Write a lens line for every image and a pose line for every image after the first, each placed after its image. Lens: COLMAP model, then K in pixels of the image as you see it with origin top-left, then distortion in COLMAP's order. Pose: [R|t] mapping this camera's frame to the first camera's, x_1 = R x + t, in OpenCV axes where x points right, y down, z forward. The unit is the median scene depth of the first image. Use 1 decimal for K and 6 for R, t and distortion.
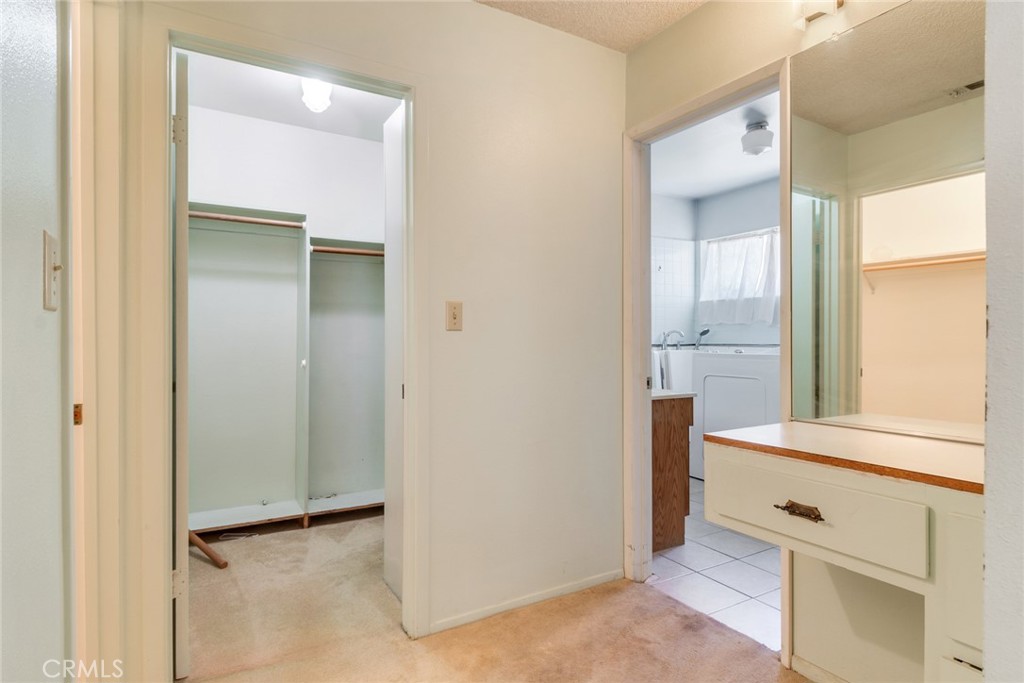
lens RADIAL K [[540.6, 0, 509.0], [0, 540.6, 334.0], [0, 0, 1]] dist [0.001429, -0.000606]
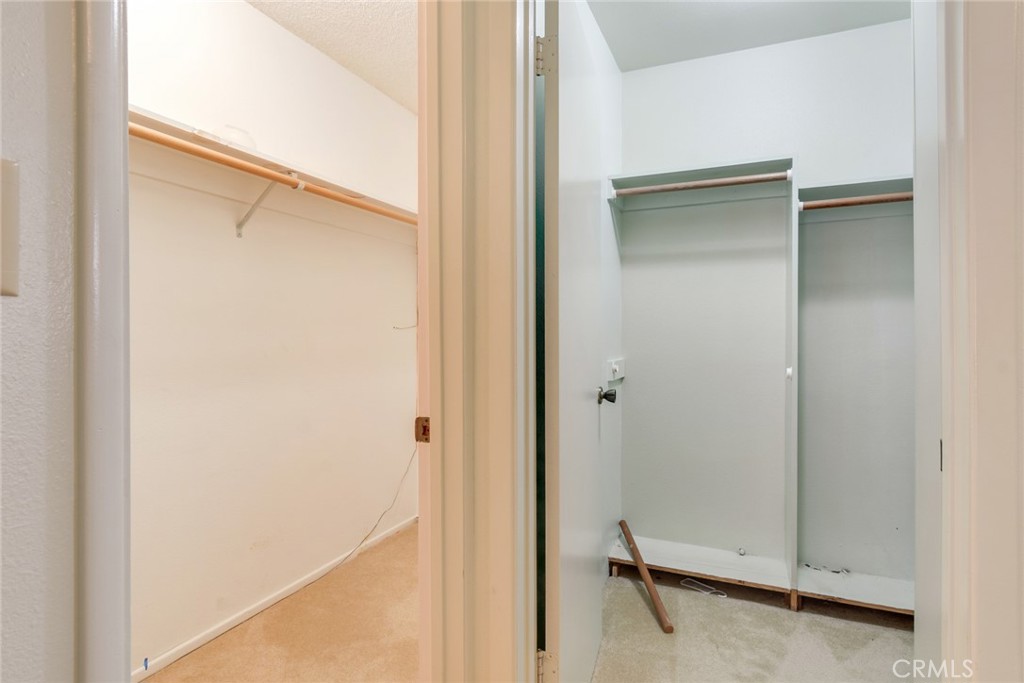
lens RADIAL K [[540.6, 0, 509.0], [0, 540.6, 334.0], [0, 0, 1]] dist [0.001429, -0.000606]
pose [[0.584135, -0.001829, -0.811654, -0.025787], [0.007803, 0.999964, 0.003363, -0.000587], [0.811619, -0.008298, 0.584128, 0.307686]]
